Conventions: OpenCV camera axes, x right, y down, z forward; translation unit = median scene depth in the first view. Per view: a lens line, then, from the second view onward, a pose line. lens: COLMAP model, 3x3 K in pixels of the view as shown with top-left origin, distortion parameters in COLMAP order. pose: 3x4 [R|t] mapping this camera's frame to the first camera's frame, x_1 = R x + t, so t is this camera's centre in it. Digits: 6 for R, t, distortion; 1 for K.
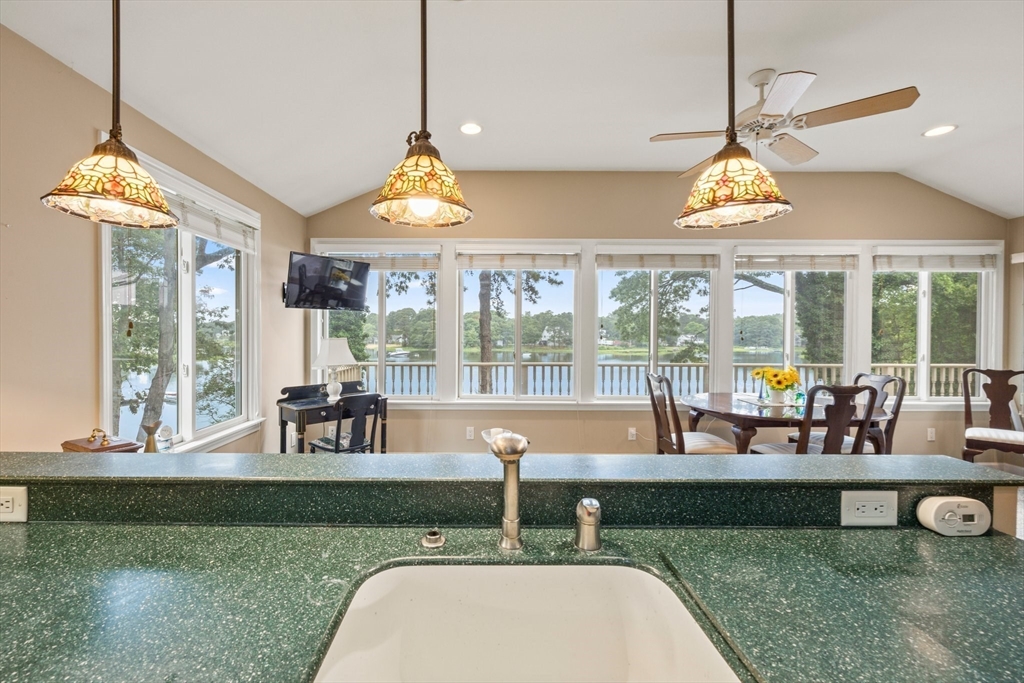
lens RADIAL K [[417.5, 0, 483.8], [0, 417.5, 334.5], [0, 0, 1]] dist [-0.001658, -0.000246]
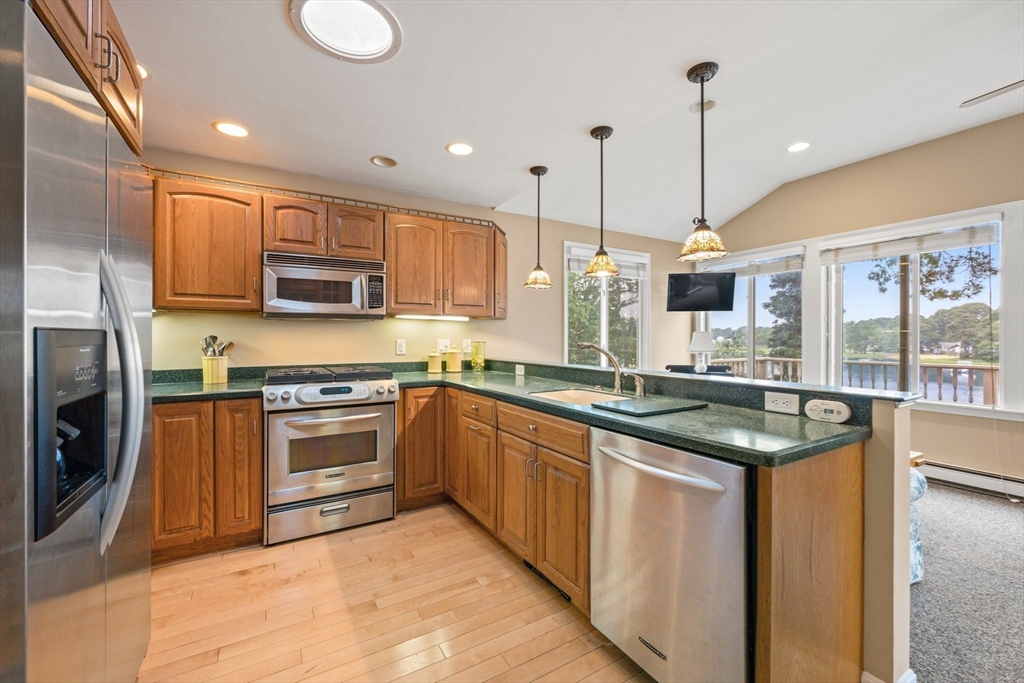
lens RADIAL K [[411.0, 0, 504.1], [0, 411.0, 339.9], [0, 0, 1]] dist [-0.000236, -0.000179]
pose [[0.504588, -0.000811, -0.863360, 0.429470], [-0.002235, 0.999995, -0.002245, 0.035236], [0.863357, 0.003062, 0.504584, -0.216001]]
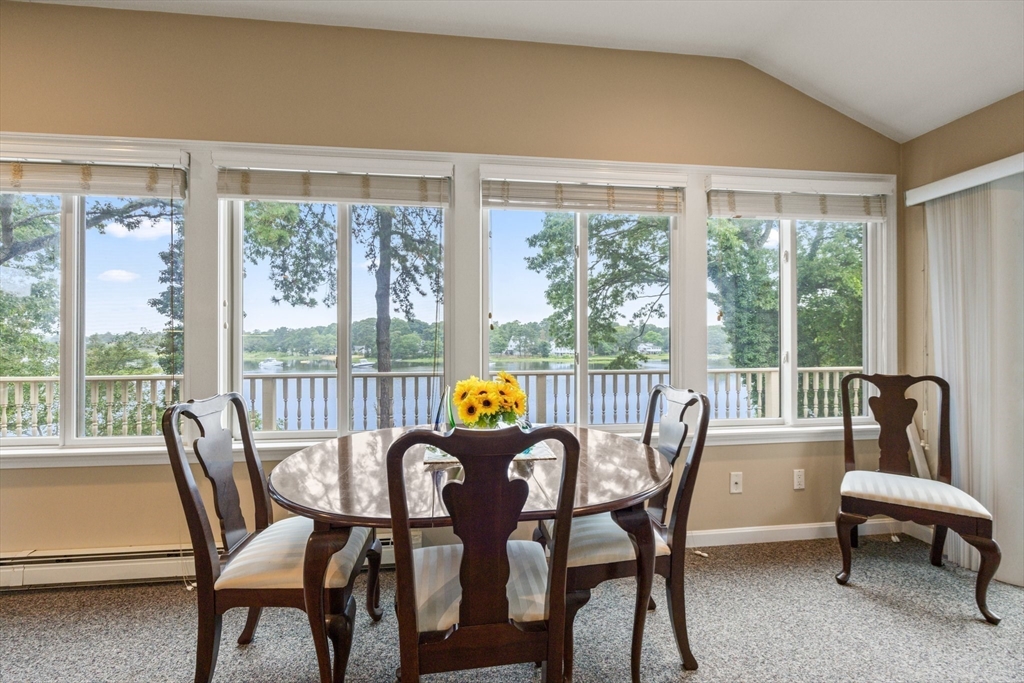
lens RADIAL K [[411.0, 0, 504.1], [0, 411.0, 339.9], [0, 0, 1]] dist [-0.000236, -0.000179]
pose [[0.993329, -0.006436, 0.115134, 0.569513], [0.007758, 0.999909, -0.011040, 0.033774], [-0.115053, 0.011860, 0.993289, 0.438649]]
